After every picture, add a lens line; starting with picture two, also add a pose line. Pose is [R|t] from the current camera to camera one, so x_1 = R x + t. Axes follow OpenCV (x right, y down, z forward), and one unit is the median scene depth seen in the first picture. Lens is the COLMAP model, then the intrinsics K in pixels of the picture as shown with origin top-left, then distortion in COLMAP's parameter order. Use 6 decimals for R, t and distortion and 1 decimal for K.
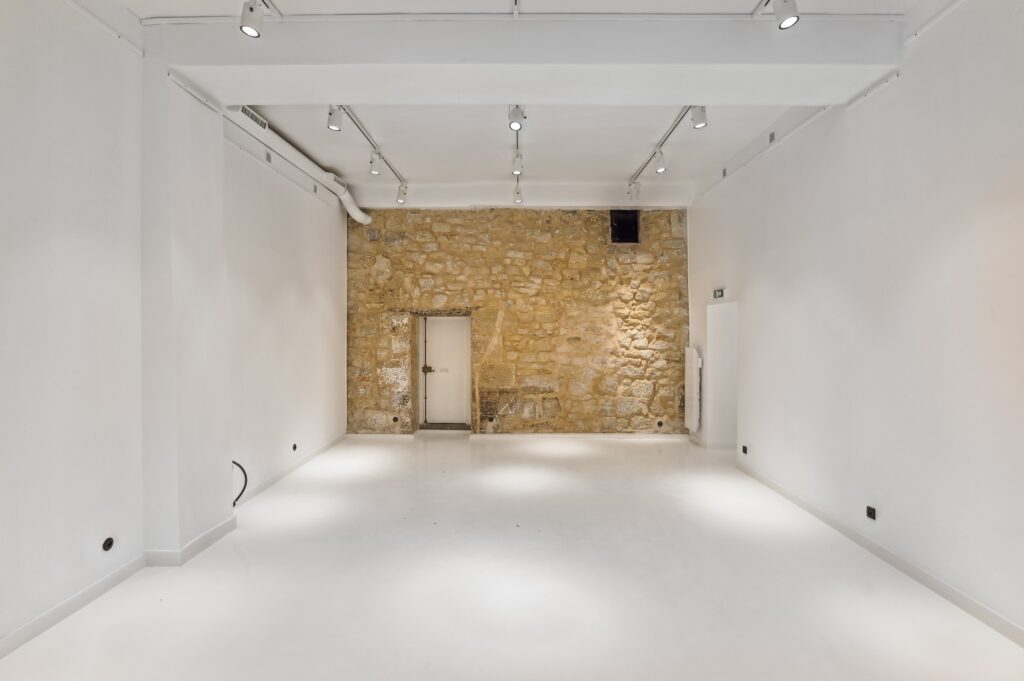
lens RADIAL K [[473.1, 0, 516.1], [0, 473.1, 339.3], [0, 0, 1]] dist [-0.011077, -0.006081]
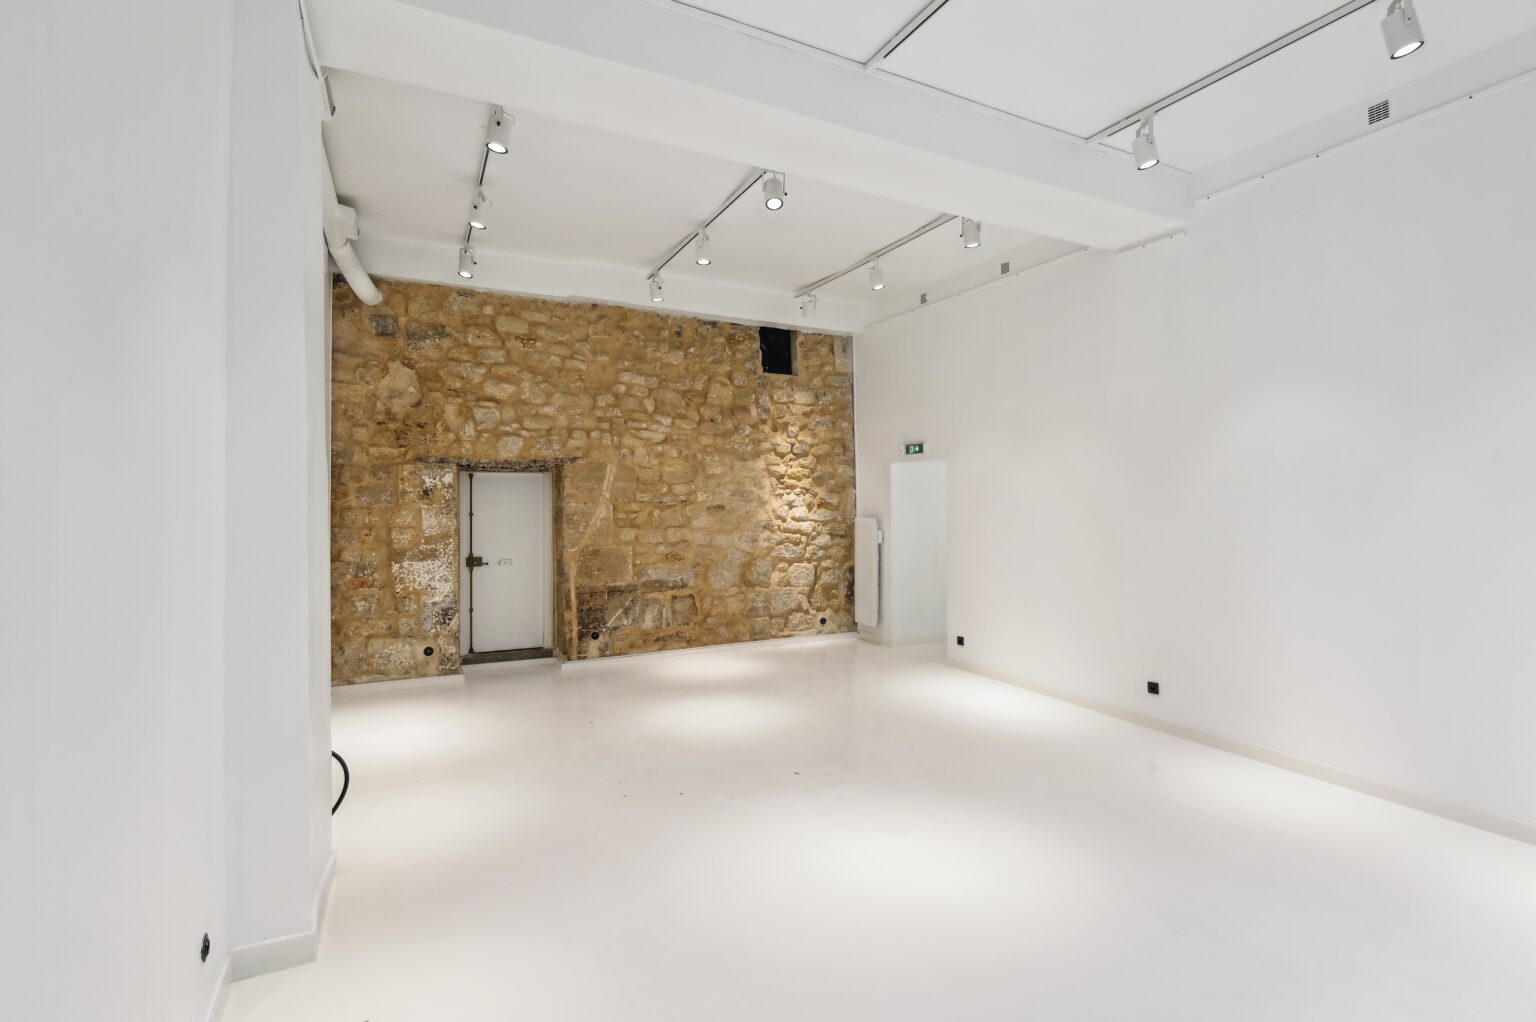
lens RADIAL K [[709.6, 0, 783.7], [0, 709.6, 499.5], [0, 0, 1]] dist [-0.011077, -0.006081]
pose [[0.883654, -0.003401, 0.468129, -0.274672], [0.009759, 0.999890, -0.011157, -0.000238], [-0.468039, 0.014428, 0.883590, 0.041060]]
